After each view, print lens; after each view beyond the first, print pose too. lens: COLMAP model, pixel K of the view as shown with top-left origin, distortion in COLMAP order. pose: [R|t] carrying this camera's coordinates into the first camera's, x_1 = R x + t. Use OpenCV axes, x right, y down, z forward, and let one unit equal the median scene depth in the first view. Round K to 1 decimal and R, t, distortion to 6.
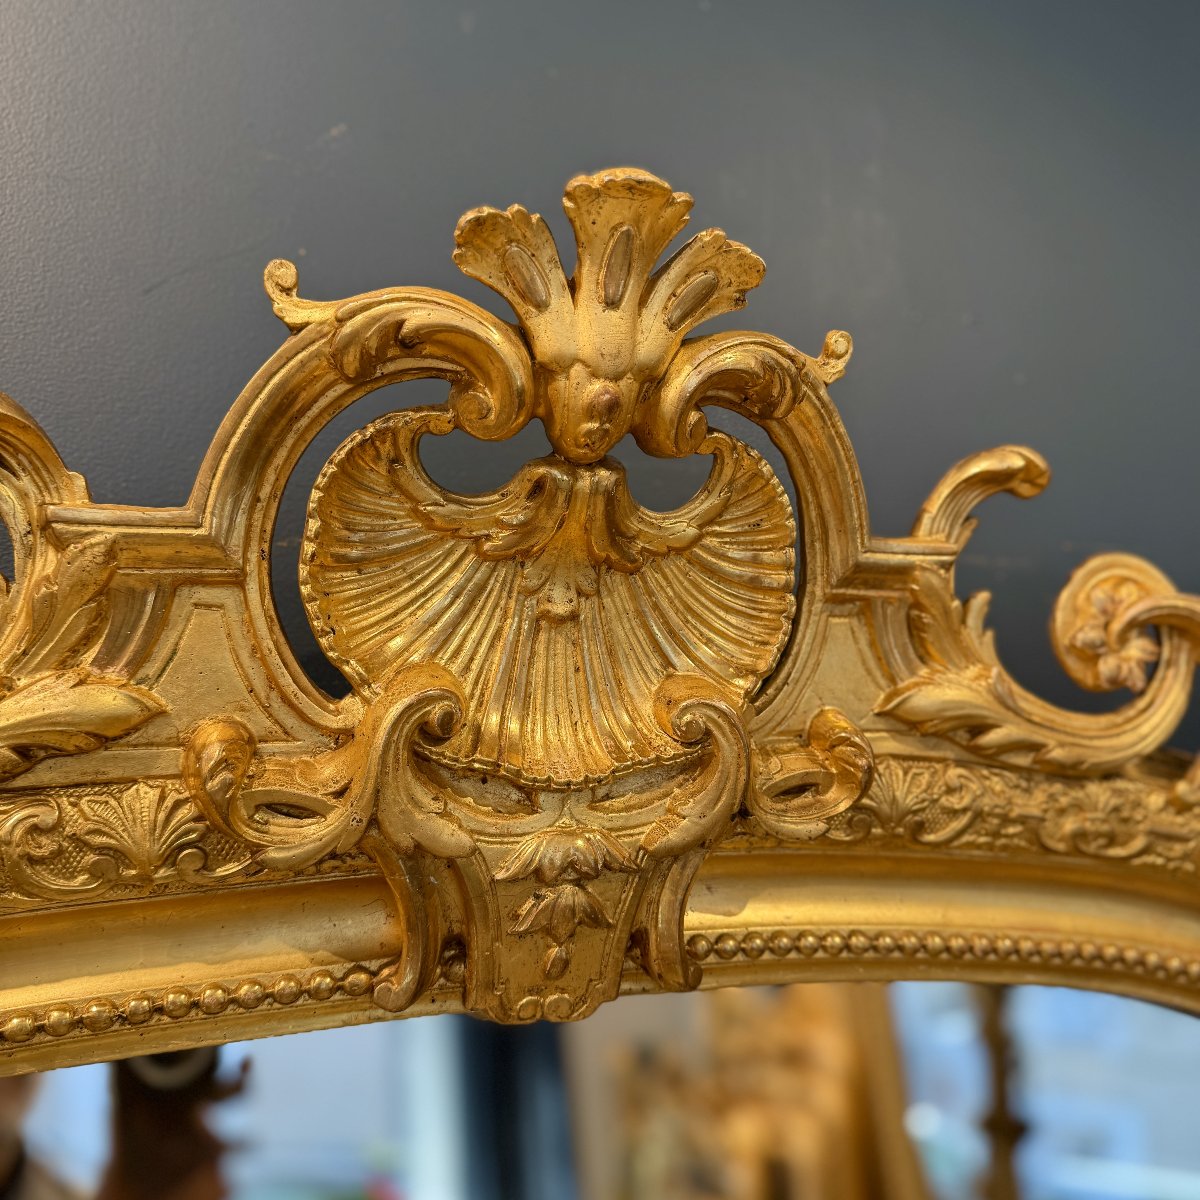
lens RADIAL K [[1135.5, 0, 600.0], [0, 1135.5, 600.0], [0, 0, 1]] dist [0.192879, -0.483708]
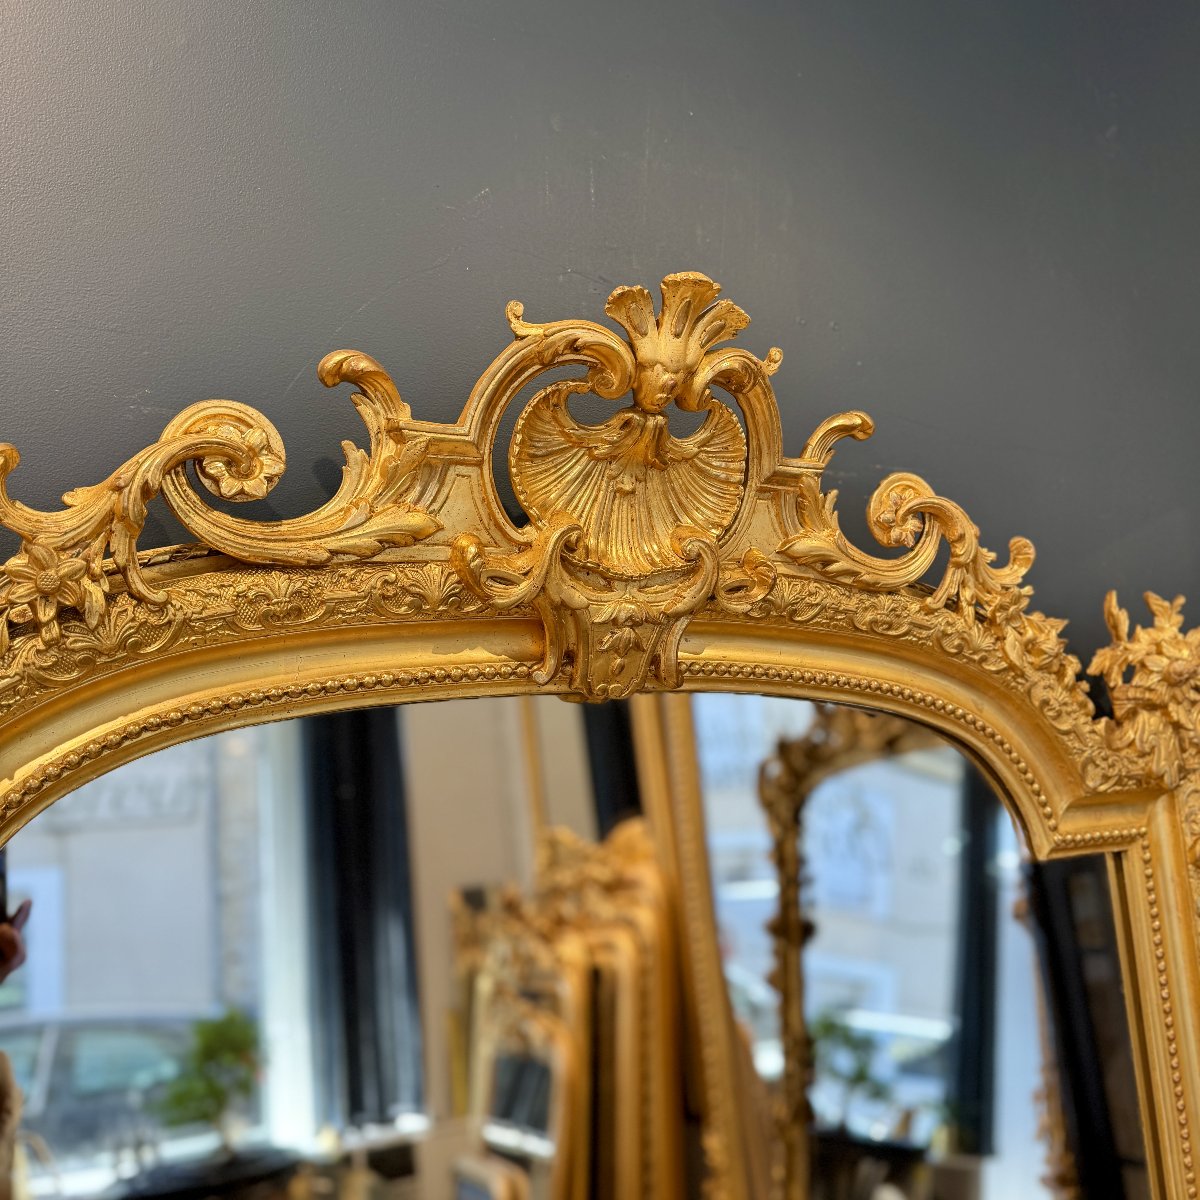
lens RADIAL K [[1135.5, 0, 600.0], [0, 1135.5, 600.0], [0, 0, 1]] dist [0.192879, -0.483708]
pose [[0.986269, 0.036950, 0.160958, -0.386454], [-0.052081, 0.994504, 0.090825, 0.025172], [-0.156717, -0.097961, 0.982773, -0.899278]]
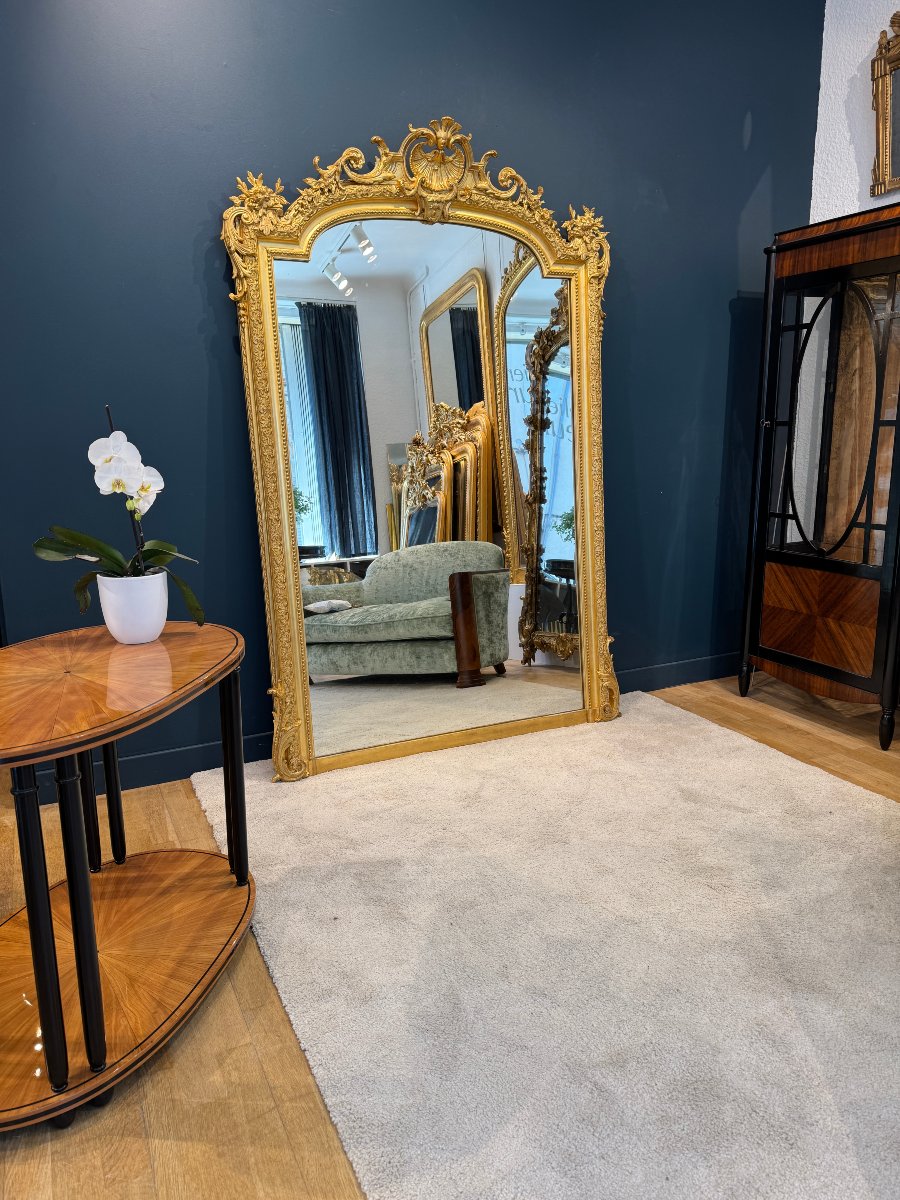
lens RADIAL K [[829.8, 0, 434.0], [0, 829.8, 602.0], [0, 0, 1]] dist [0.057457, -0.122832]
pose [[0.994434, 0.003193, 0.105310, -0.704230], [-0.043315, 0.923554, 0.381014, 0.627551], [-0.096042, -0.383455, 0.918552, -6.024655]]
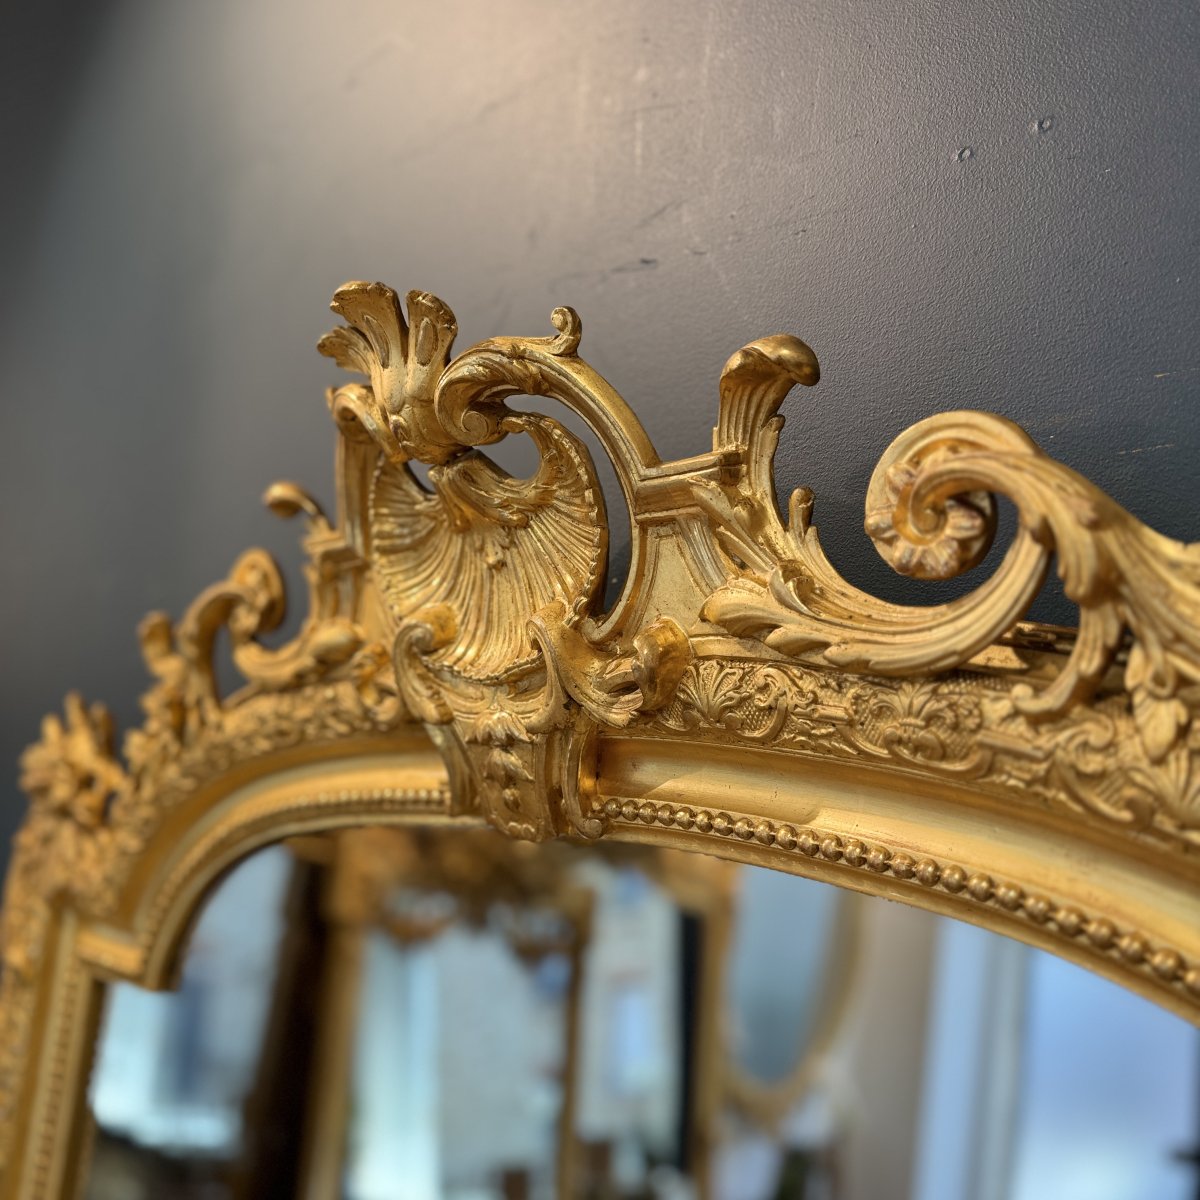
lens RADIAL K [[1135.5, 0, 600.0], [0, 1135.5, 600.0], [0, 0, 1]] dist [0.192879, -0.483708]
pose [[0.431001, -0.058884, -0.900428, 1.333994], [0.125827, 0.992041, -0.004646, 0.082839], [0.893536, -0.111295, 0.434980, 0.499705]]
